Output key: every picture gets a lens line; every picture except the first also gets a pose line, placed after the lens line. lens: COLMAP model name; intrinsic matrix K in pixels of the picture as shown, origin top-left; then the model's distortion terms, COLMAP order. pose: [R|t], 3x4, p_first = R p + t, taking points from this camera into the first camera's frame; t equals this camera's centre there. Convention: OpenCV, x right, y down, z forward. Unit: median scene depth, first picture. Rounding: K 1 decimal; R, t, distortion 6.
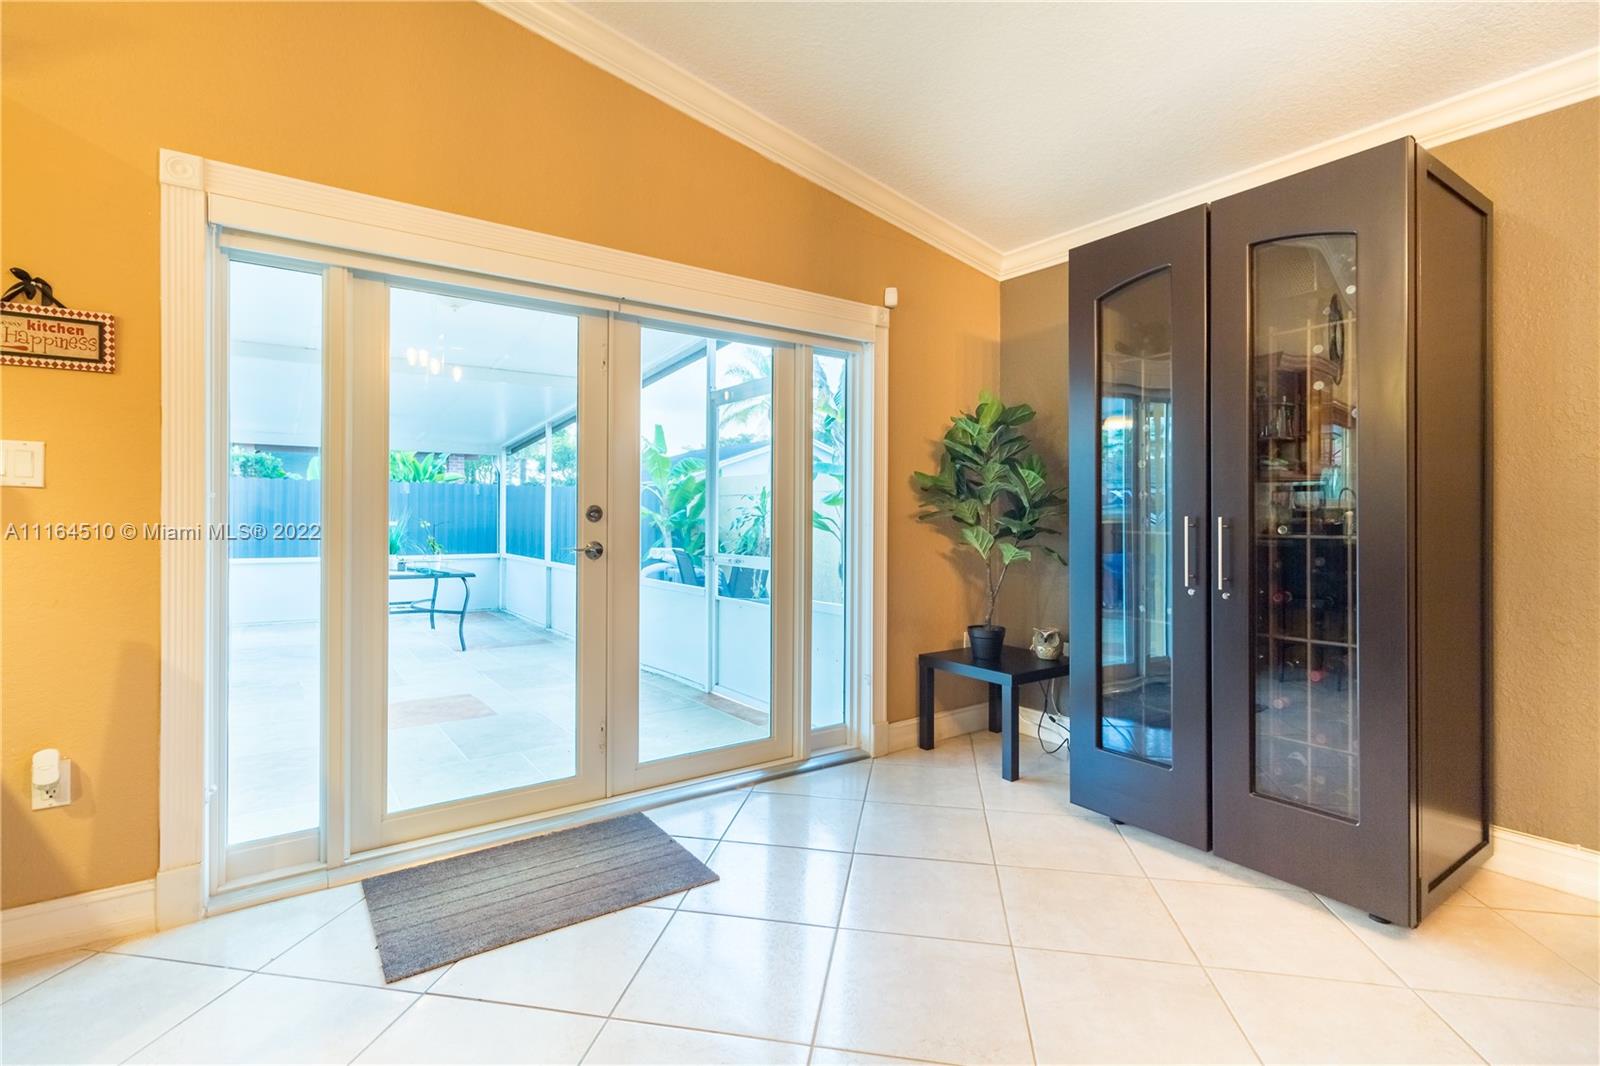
lens RADIAL K [[748.1, 0, 794.3], [0, 748.1, 513.5], [0, 0, 1]] dist [0.000378, 0.000246]
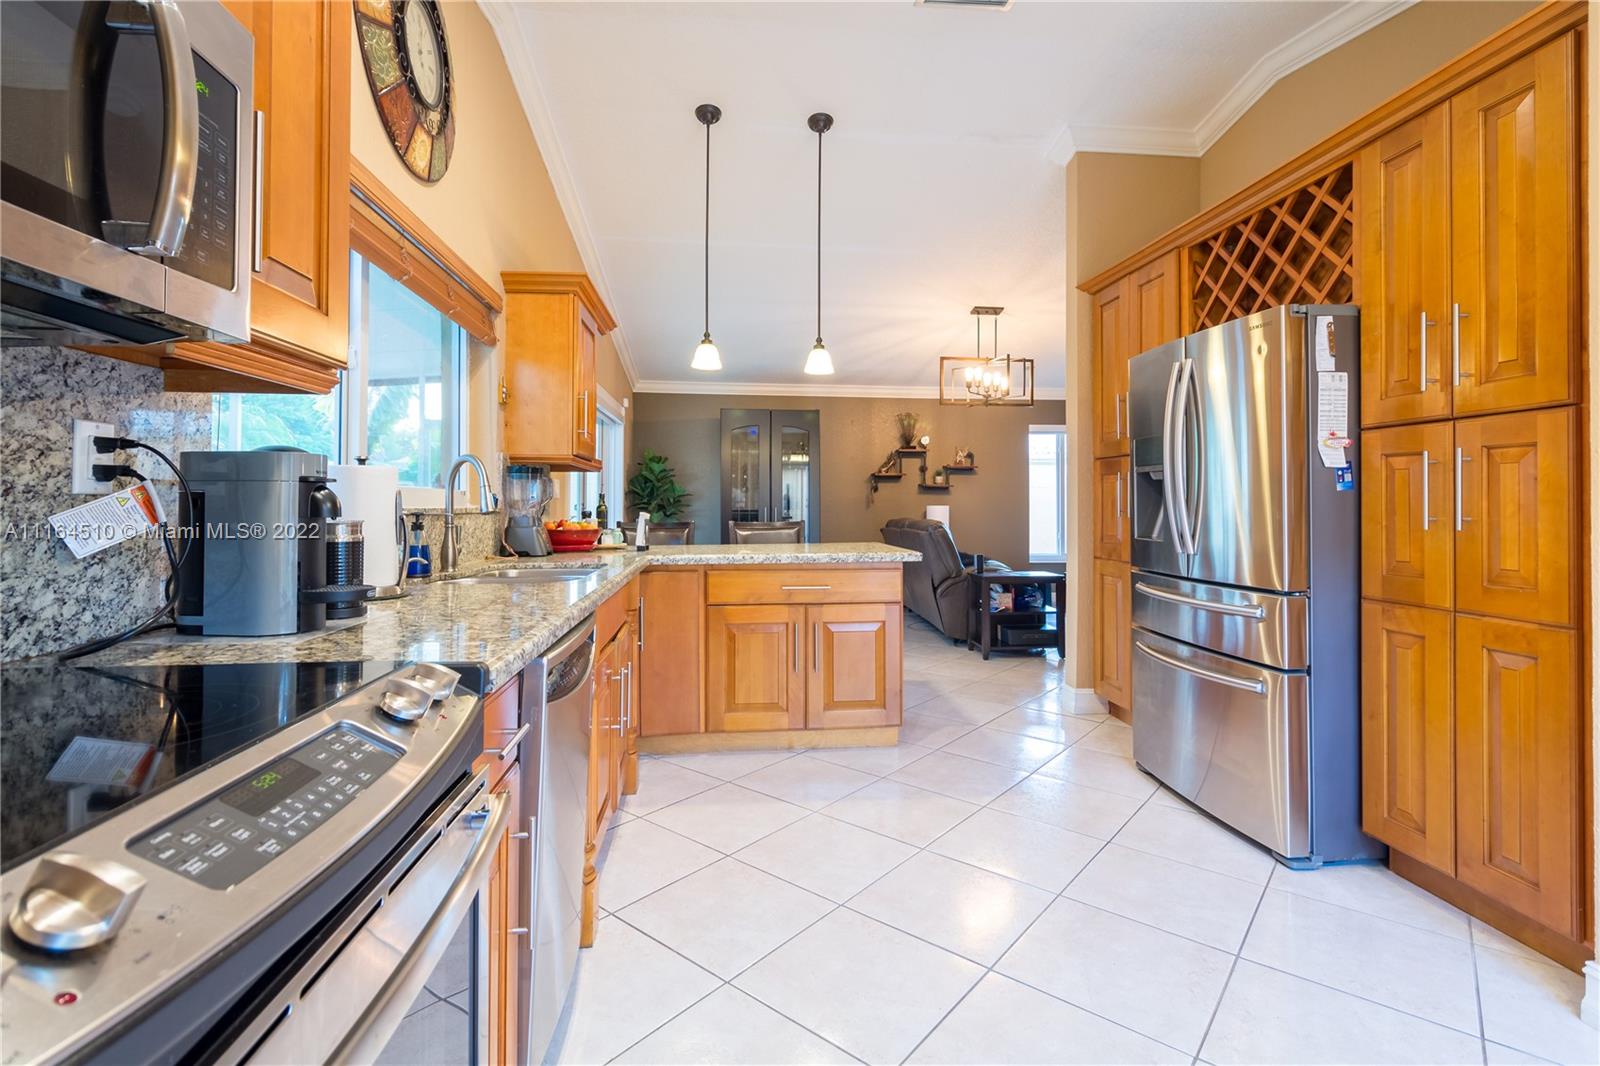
lens RADIAL K [[753.1, 0, 799.2], [0, 753.1, 495.7], [0, 0, 1]] dist [0.000235, 0.000111]
pose [[0.483332, 0.007117, 0.875408, -2.173616], [-0.003819, 0.999975, -0.006021, -0.027621], [-0.875429, -0.000433, 0.483347, -0.650754]]
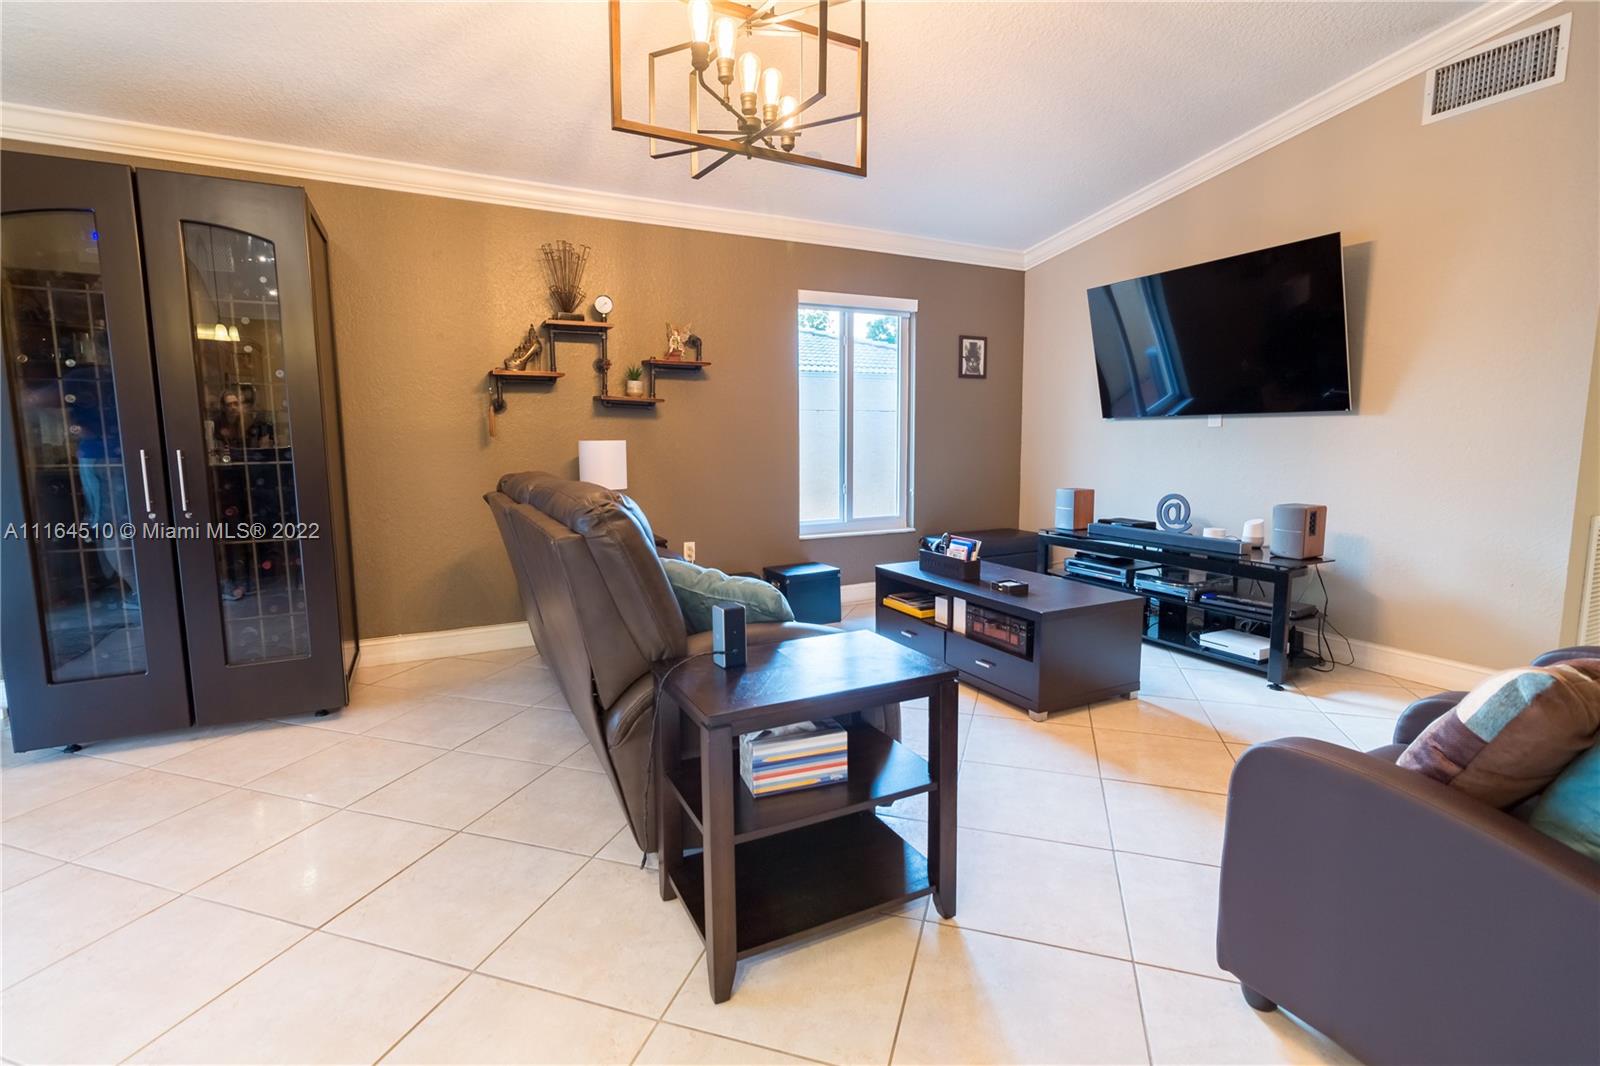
lens RADIAL K [[735.1, 0, 793.4], [0, 735.1, 520.7], [0, 0, 1]] dist [0.000043, 0.001064]
pose [[0.139559, -0.118906, 0.983049, -0.448373], [0.000648, 0.992775, 0.119990, -0.023253], [-0.990214, -0.016108, 0.138627, -0.130680]]
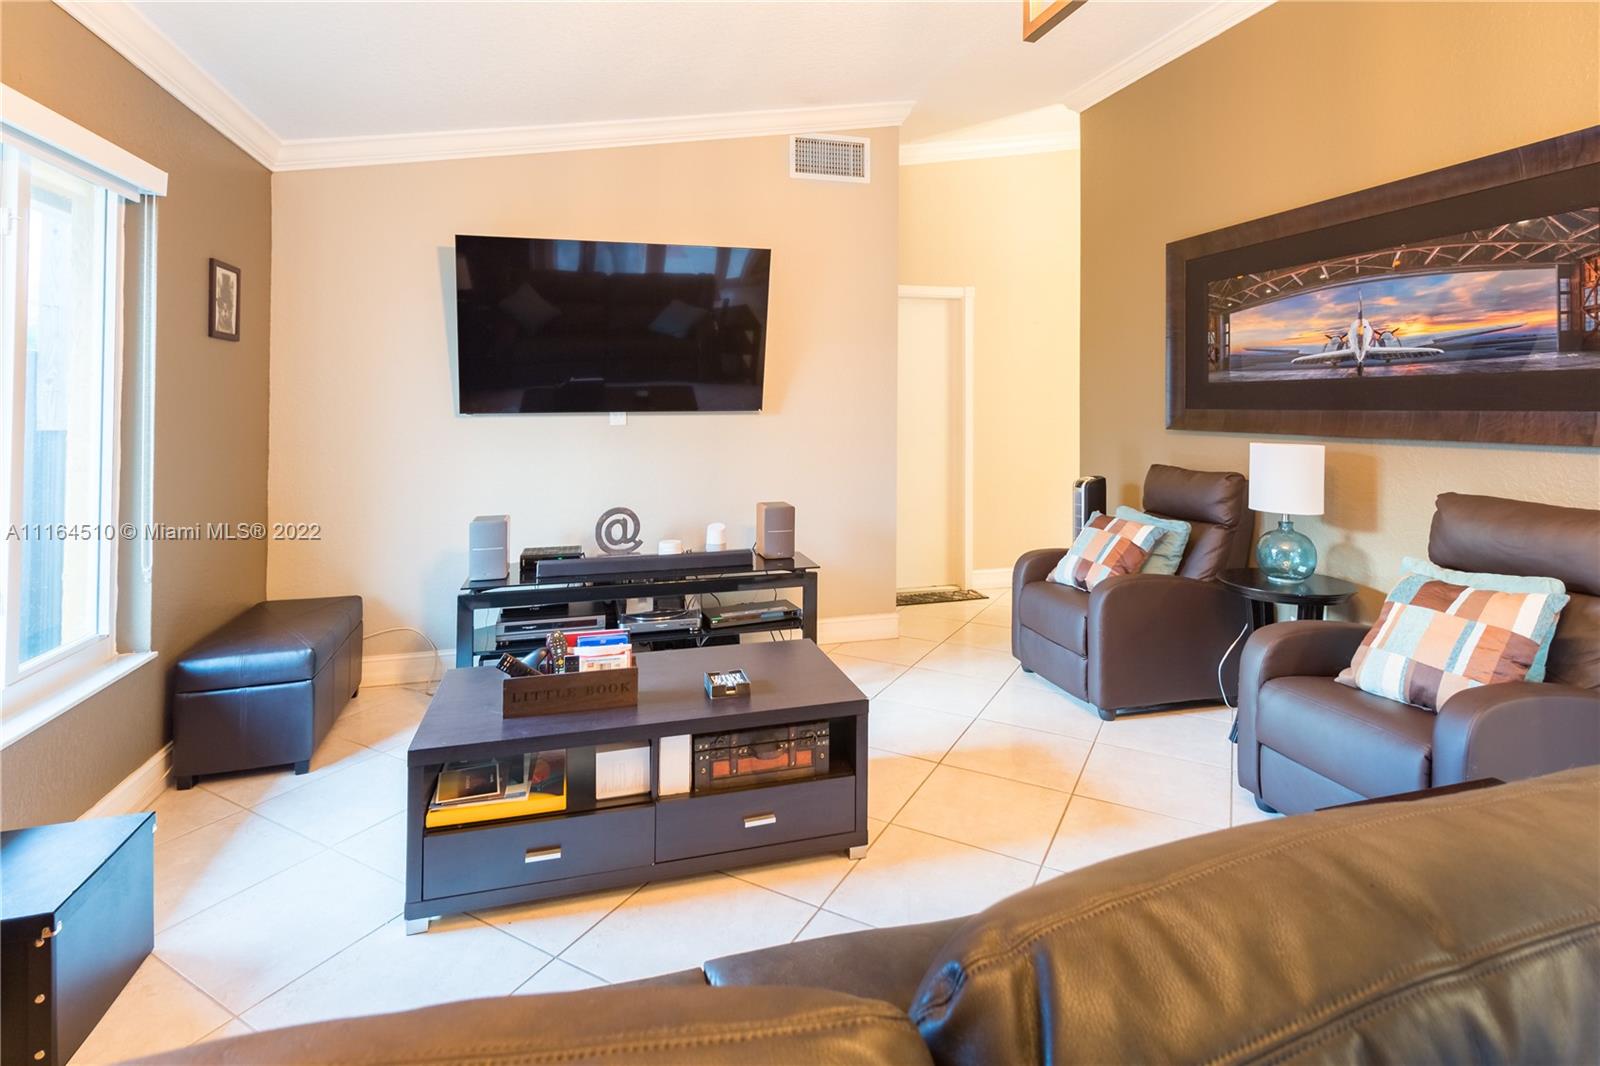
lens RADIAL K [[781.5, 0, 800.5], [0, 781.5, 389.7], [0, 0, 1]] dist [-0.000483, -0.000063]
pose [[-0.945434, 0.004798, 0.325778, 0.560235], [-0.001712, 0.999805, -0.019696, -0.077840], [-0.325808, -0.019179, -0.945241, 0.550430]]
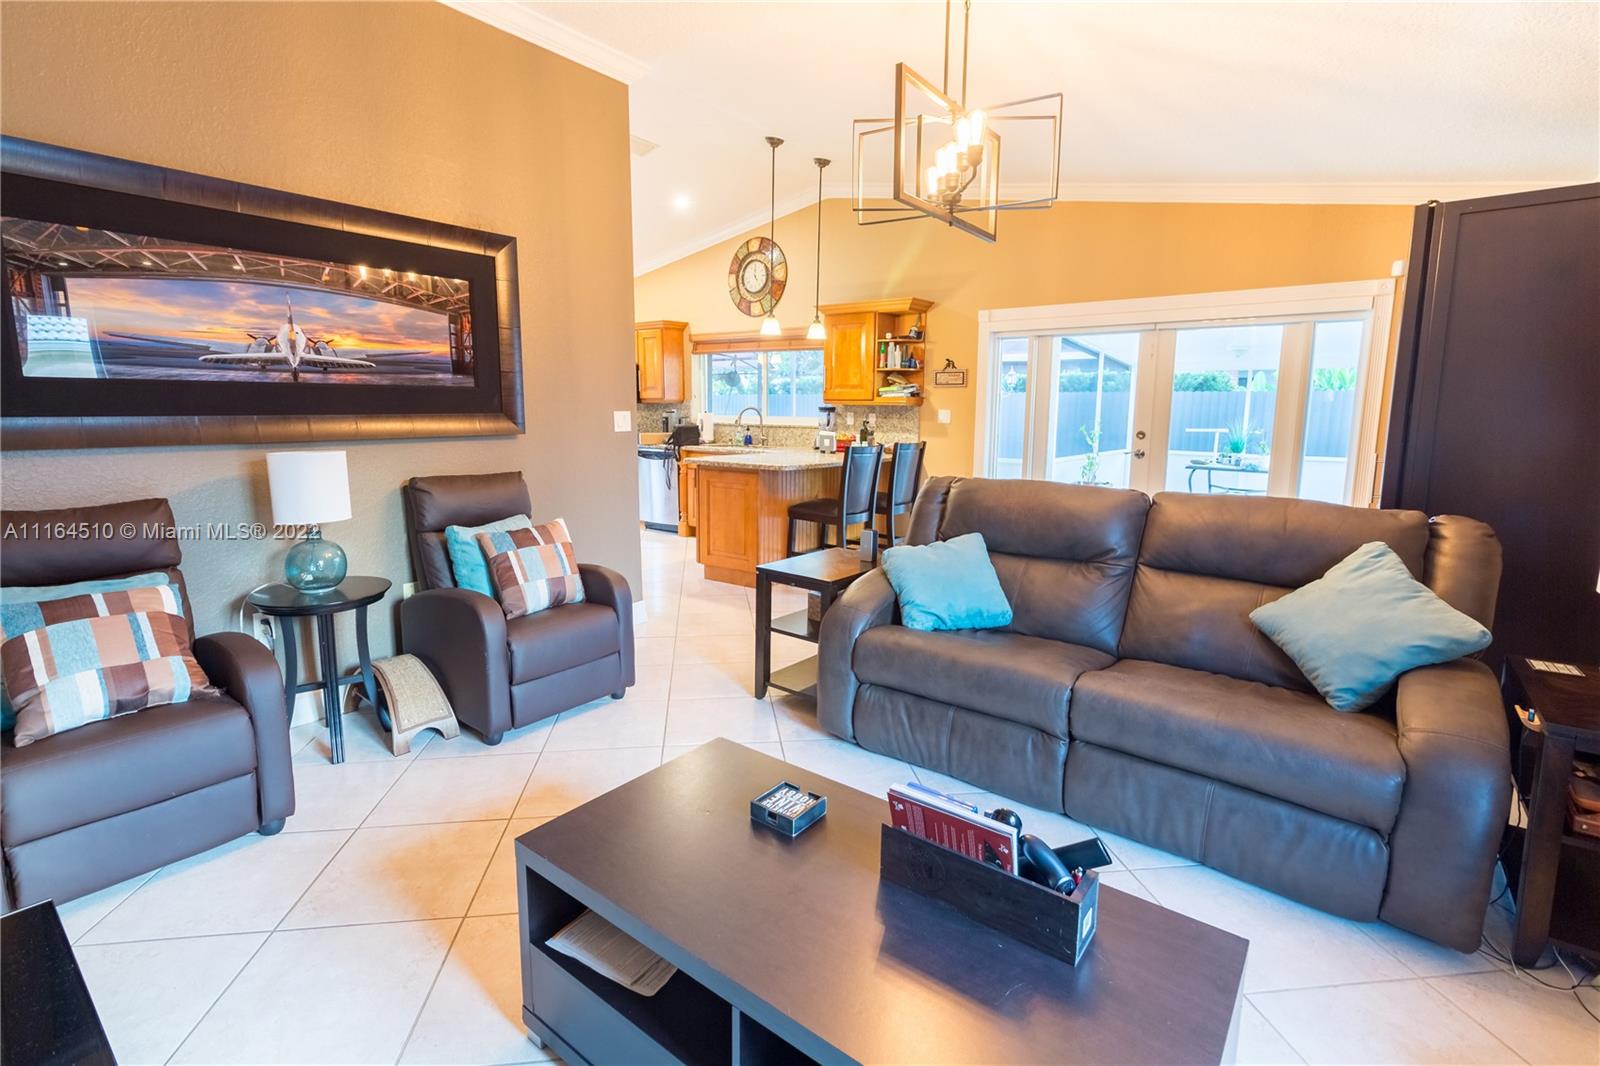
lens RADIAL K [[735.1, 0, 793.4], [0, 735.1, 520.7], [0, 0, 1]] dist [0.000043, 0.001064]
pose [[0.295895, 0.144254, -0.944265, 1.534475], [0.000597, 0.988503, 0.151199, -0.081986], [0.955220, -0.045303, 0.292407, -0.512397]]
